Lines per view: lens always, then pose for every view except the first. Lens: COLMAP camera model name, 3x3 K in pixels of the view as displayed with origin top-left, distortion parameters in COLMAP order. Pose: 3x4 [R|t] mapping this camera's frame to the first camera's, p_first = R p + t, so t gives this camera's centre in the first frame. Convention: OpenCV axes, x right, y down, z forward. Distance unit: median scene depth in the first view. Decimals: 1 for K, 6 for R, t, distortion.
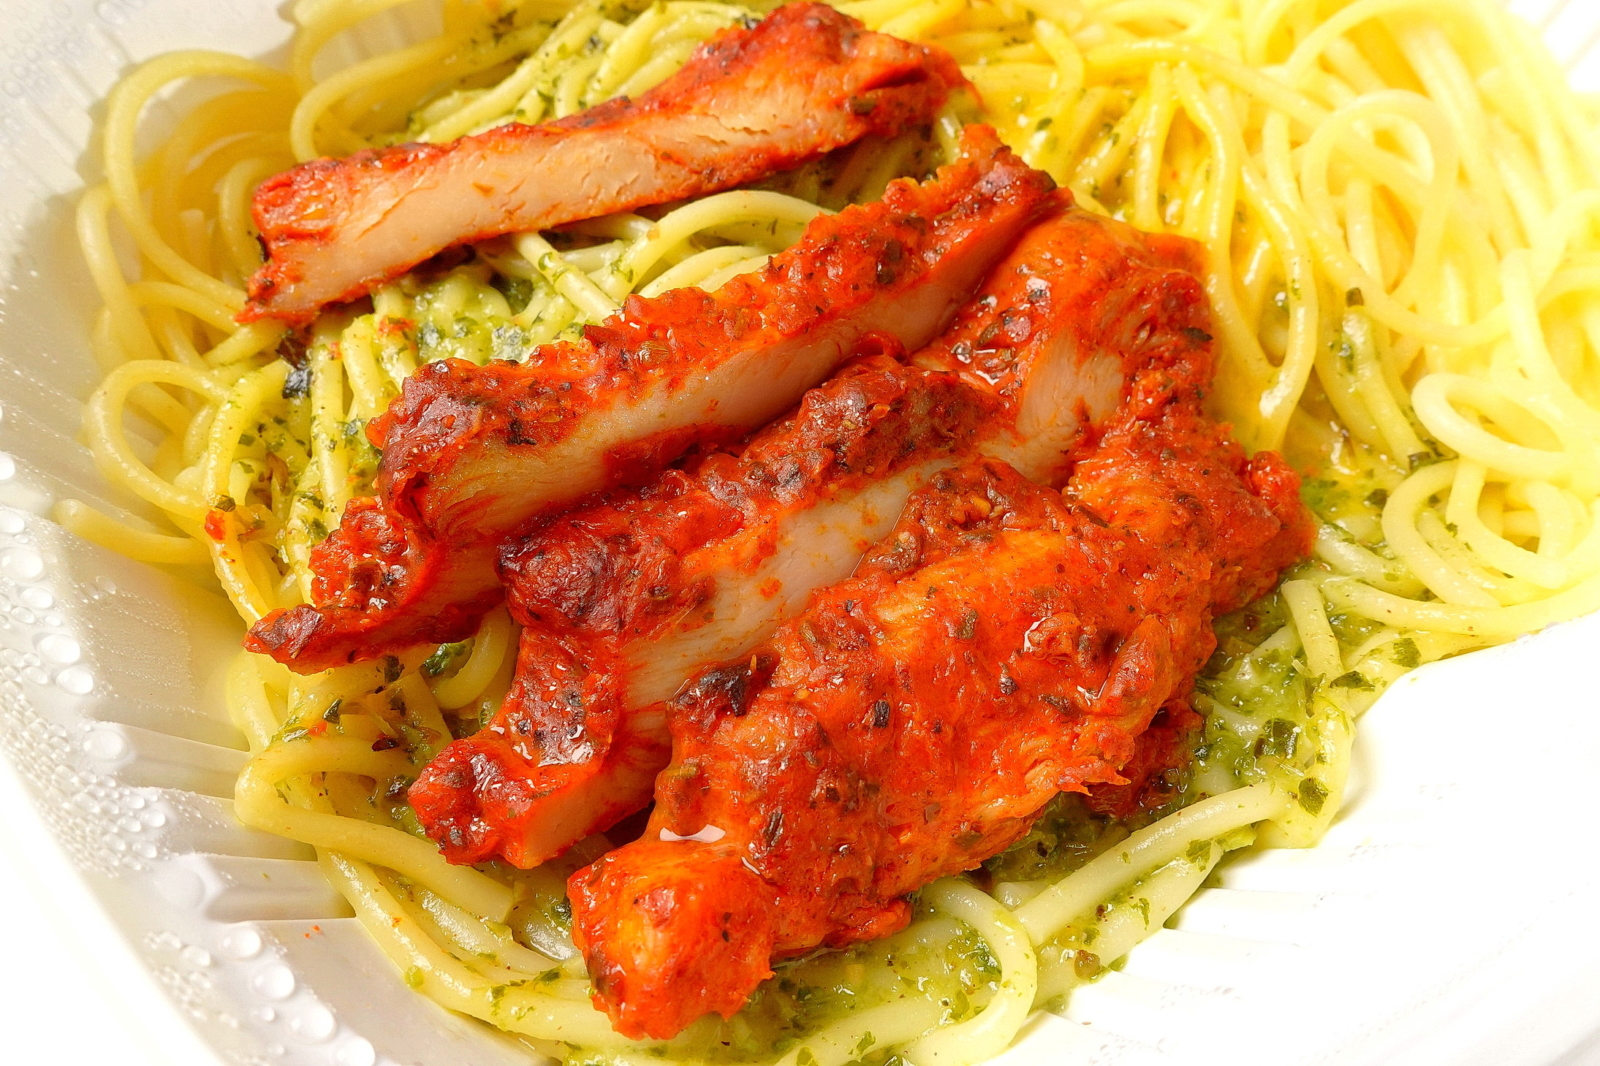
lens RADIAL K [[1072.6, 0, 807.2], [0, 1072.6, 536.8], [0, 0, 1]] dist [0.007158, -0.001466]
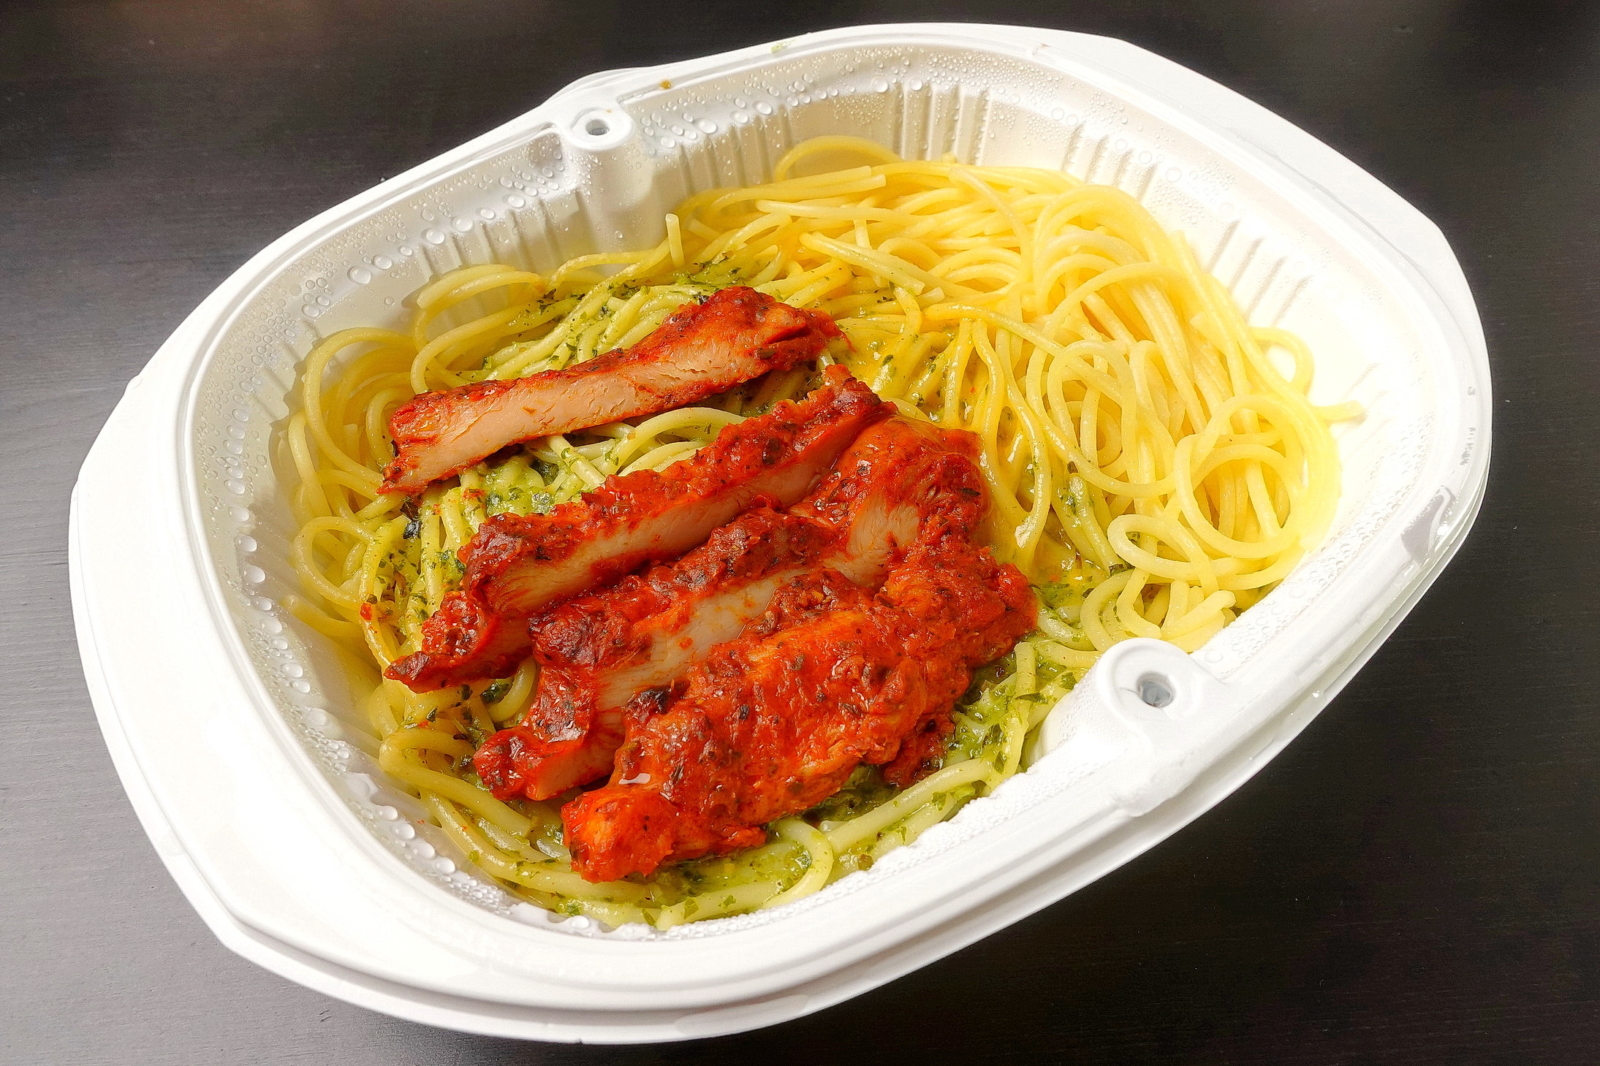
lens RADIAL K [[1072.6, 0, 796.2], [0, 1072.6, 526.4], [0, 0, 1]] dist [0.007158, -0.001466]
pose [[0.998634, -0.012783, -0.050660, 0.205568], [0.005004, 0.988552, -0.150797, 0.109655], [0.052008, 0.150337, 0.987266, -0.628742]]
